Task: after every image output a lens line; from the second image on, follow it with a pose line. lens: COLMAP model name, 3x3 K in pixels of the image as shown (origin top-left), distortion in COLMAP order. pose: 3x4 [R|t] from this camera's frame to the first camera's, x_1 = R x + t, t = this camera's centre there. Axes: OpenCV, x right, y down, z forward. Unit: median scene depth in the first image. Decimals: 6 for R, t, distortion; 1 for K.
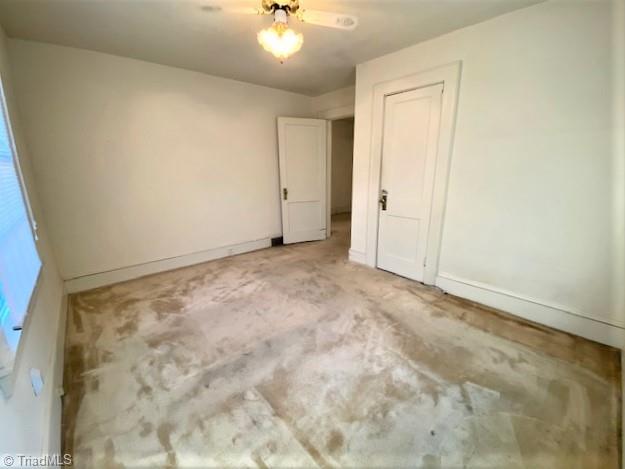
lens RADIAL K [[252.8, 0, 310.9], [0, 252.8, 232.4], [0, 0, 1]] dist [0.021258, -0.021674]
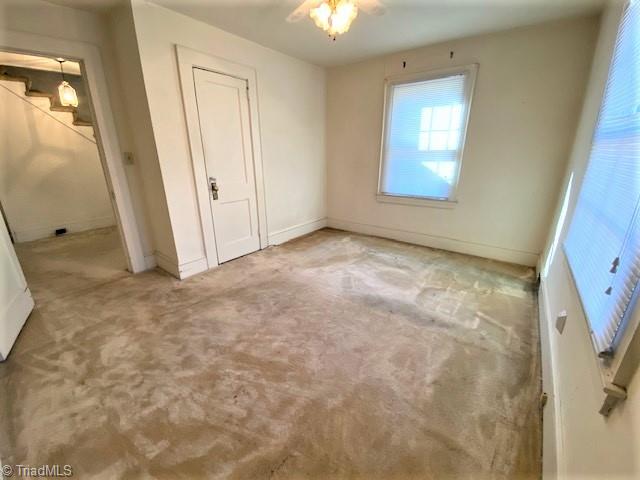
lens RADIAL K [[258.8, 0, 318.4], [0, 258.8, 237.9], [0, 0, 1]] dist [0.021258, -0.021674]
pose [[-0.198227, -0.283272, 0.938330, -0.763858], [0.254809, 0.909518, 0.328404, -0.189067], [-0.946456, 0.304193, -0.108110, 0.855532]]
